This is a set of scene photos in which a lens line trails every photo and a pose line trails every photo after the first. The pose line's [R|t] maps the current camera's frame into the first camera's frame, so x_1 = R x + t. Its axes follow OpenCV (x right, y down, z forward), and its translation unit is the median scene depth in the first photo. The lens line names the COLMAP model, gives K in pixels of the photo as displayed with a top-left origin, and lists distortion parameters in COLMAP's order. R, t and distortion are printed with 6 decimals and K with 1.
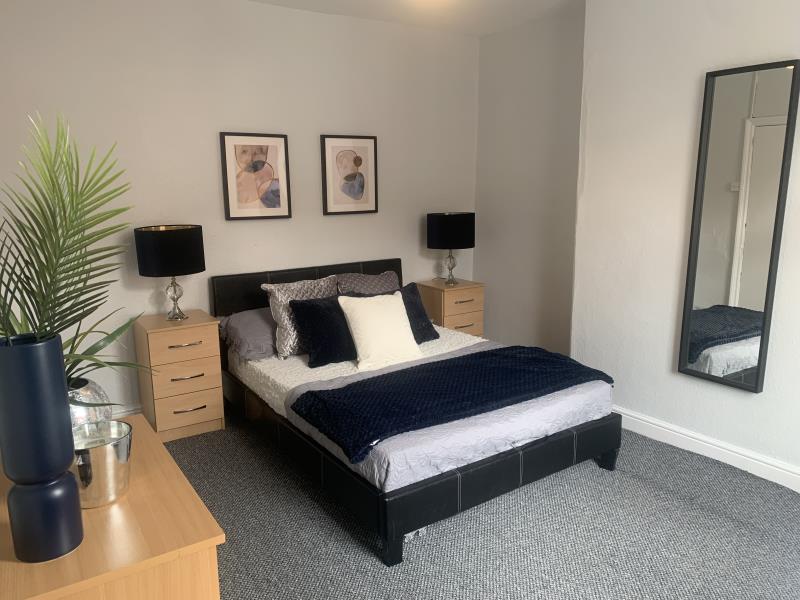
lens RADIAL K [[607.4, 0, 400.0], [0, 607.4, 300.0], [0, 0, 1]] dist [0.002416, -0.003500]
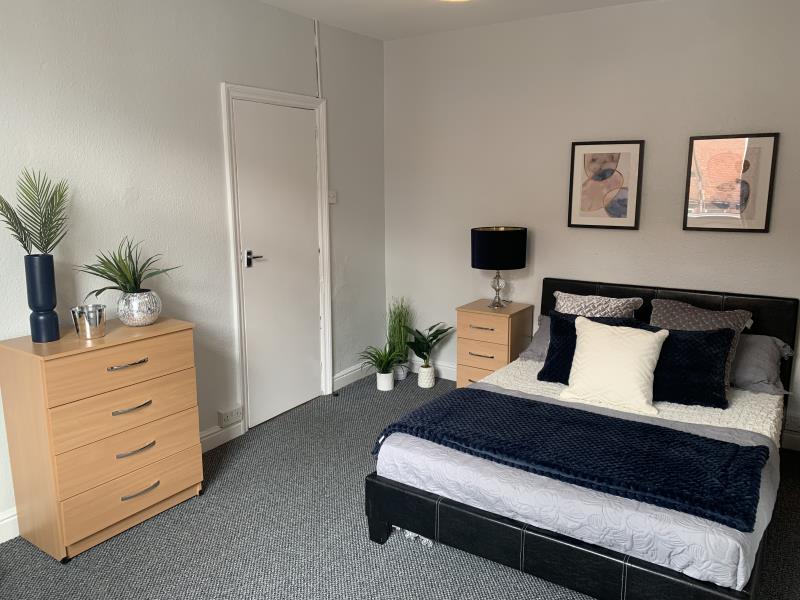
lens RADIAL K [[607.4, 0, 400.0], [0, 607.4, 300.0], [0, 0, 1]] dist [0.002416, -0.003500]
pose [[0.361659, 0.185074, -0.913756, 0.578289], [-0.181962, 0.975262, 0.125512, -0.086509], [0.914381, 0.120876, 0.386389, 0.347636]]
